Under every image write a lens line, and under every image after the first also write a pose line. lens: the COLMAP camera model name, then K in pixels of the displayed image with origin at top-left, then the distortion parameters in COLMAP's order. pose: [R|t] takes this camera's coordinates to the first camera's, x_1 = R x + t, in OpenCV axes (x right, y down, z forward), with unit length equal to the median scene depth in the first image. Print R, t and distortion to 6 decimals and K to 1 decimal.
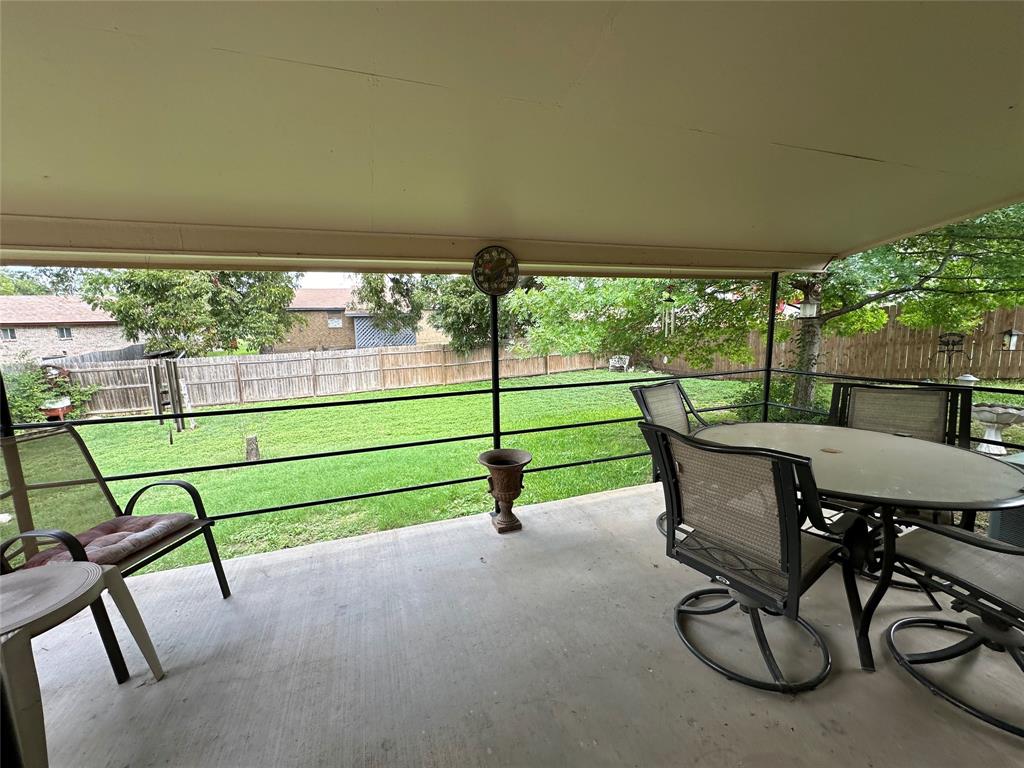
lens RADIAL K [[409.3, 0, 509.7], [0, 409.3, 386.1], [0, 0, 1]] dist [-0.003654, 0.000172]
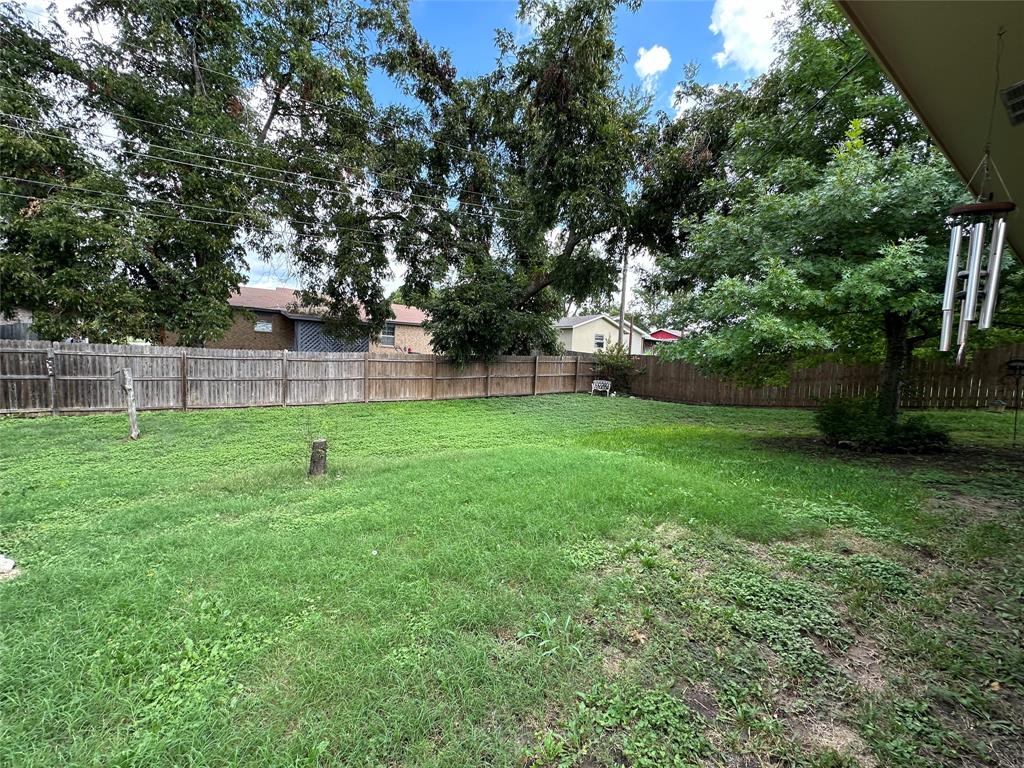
lens RADIAL K [[409.3, 0, 512.6], [0, 409.3, 384.3], [0, 0, 1]] dist [-0.003654, 0.000172]
pose [[0.965725, 0.056418, 0.253360, -0.226107], [-0.035738, 0.995697, -0.085499, 0.033801], [-0.257094, 0.073514, 0.963586, 0.088655]]
